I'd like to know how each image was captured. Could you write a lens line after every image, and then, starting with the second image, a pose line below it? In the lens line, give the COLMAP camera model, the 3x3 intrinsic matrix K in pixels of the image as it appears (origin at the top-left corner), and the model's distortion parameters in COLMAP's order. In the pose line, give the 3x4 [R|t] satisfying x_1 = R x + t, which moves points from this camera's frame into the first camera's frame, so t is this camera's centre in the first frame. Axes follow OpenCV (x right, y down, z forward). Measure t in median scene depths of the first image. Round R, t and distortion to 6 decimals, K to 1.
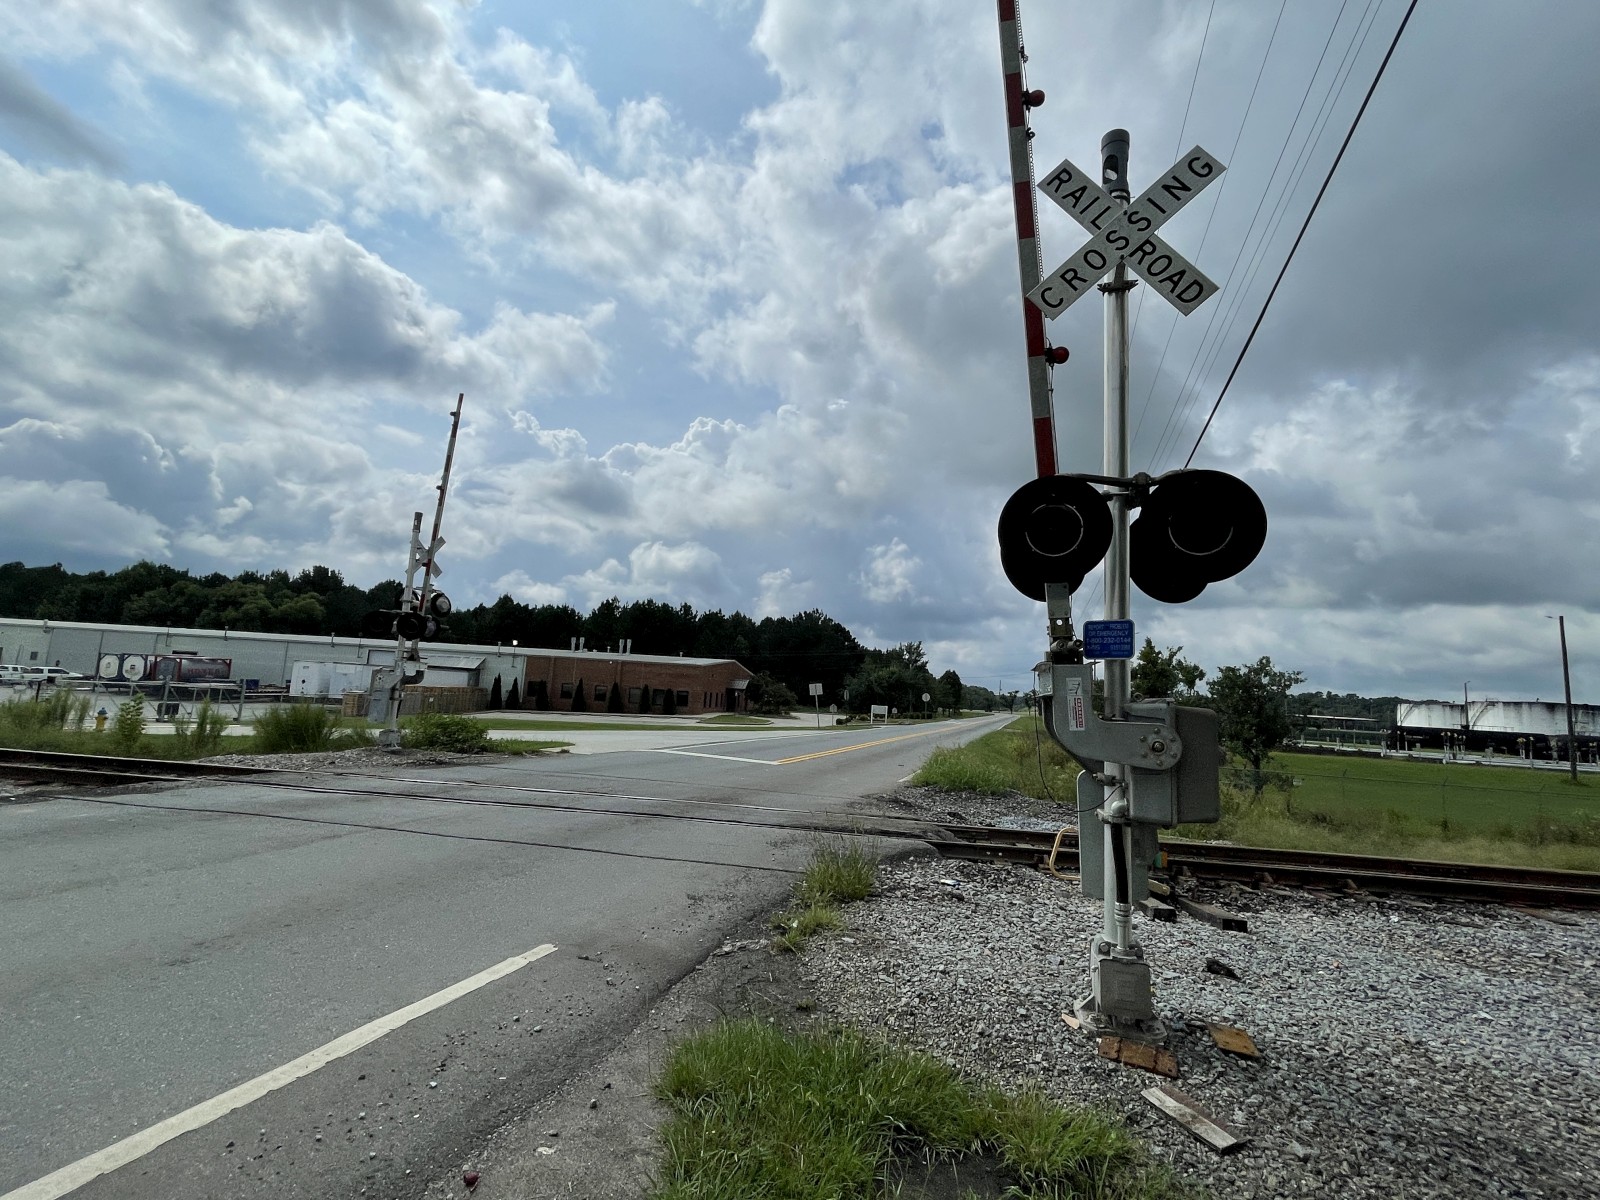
lens RADIAL K [[754.7, 0, 812.9], [0, 754.7, 592.3], [0, 0, 1]] dist [-0.002119, -0.000096]
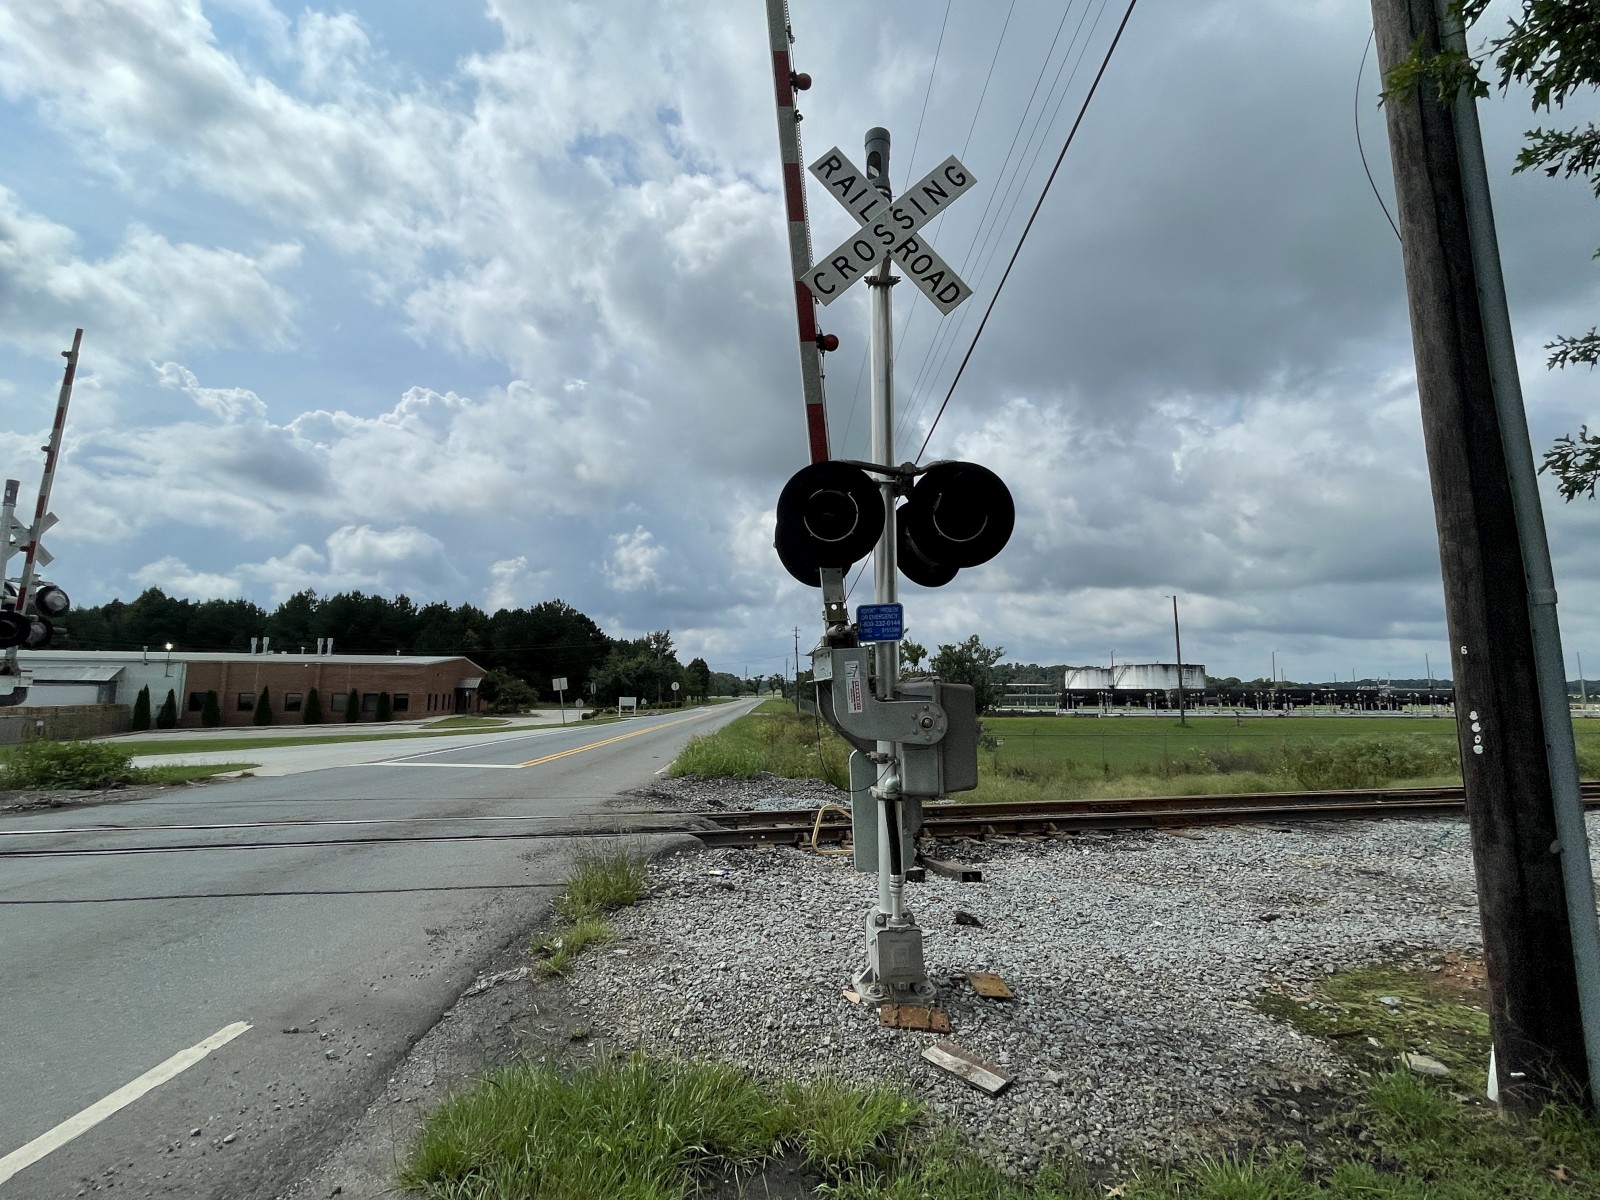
lens RADIAL K [[750.1, 0, 811.1], [0, 750.1, 594.5], [0, 0, 1]] dist [-0.001639, -0.000351]
pose [[0.944319, -0.013675, 0.328747, -0.006474], [0.007768, 0.999784, 0.019276, 0.000674], [-0.328939, -0.015649, 0.944221, 0.011681]]
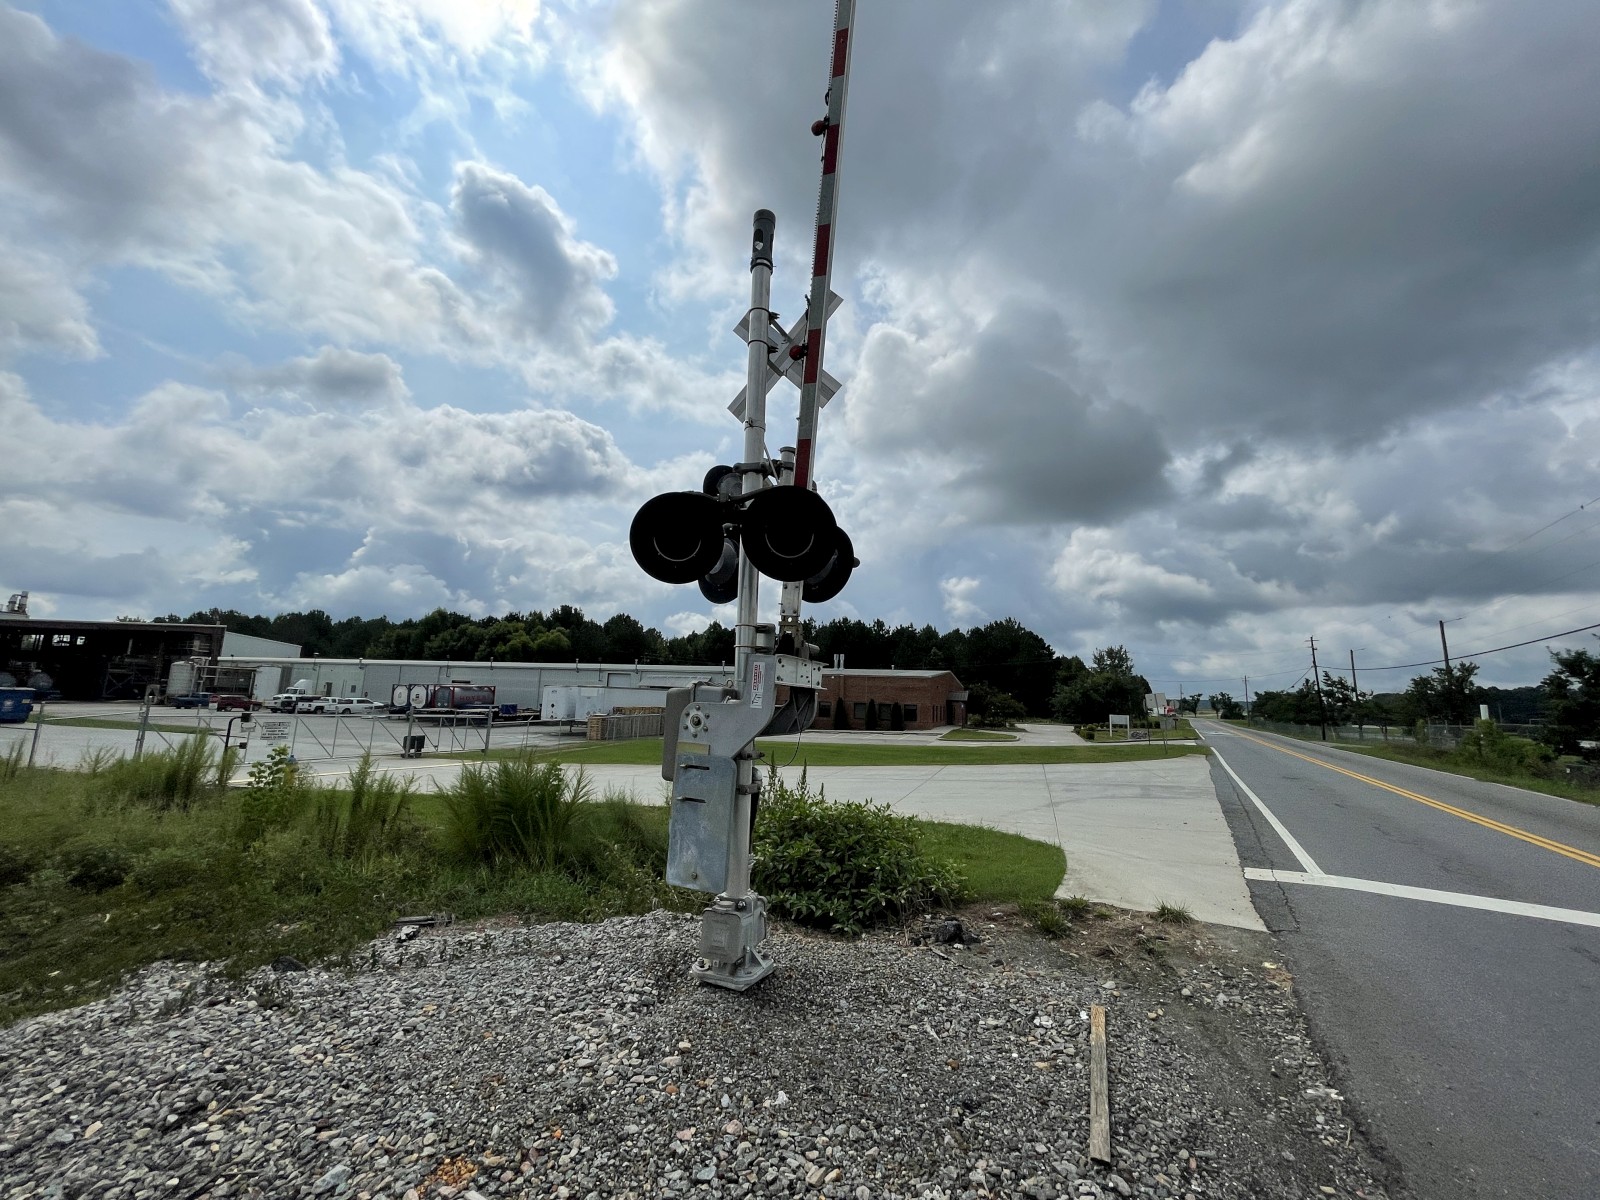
lens RADIAL K [[634.7, 0, 801.5], [0, 634.7, 598.7], [0, 0, 1]] dist [-0.012135, 0.001043]
pose [[0.972615, -0.063179, -0.223672, -0.132321], [0.056323, 0.997730, -0.036908, 0.022026], [0.225496, 0.023299, 0.973966, 0.214377]]
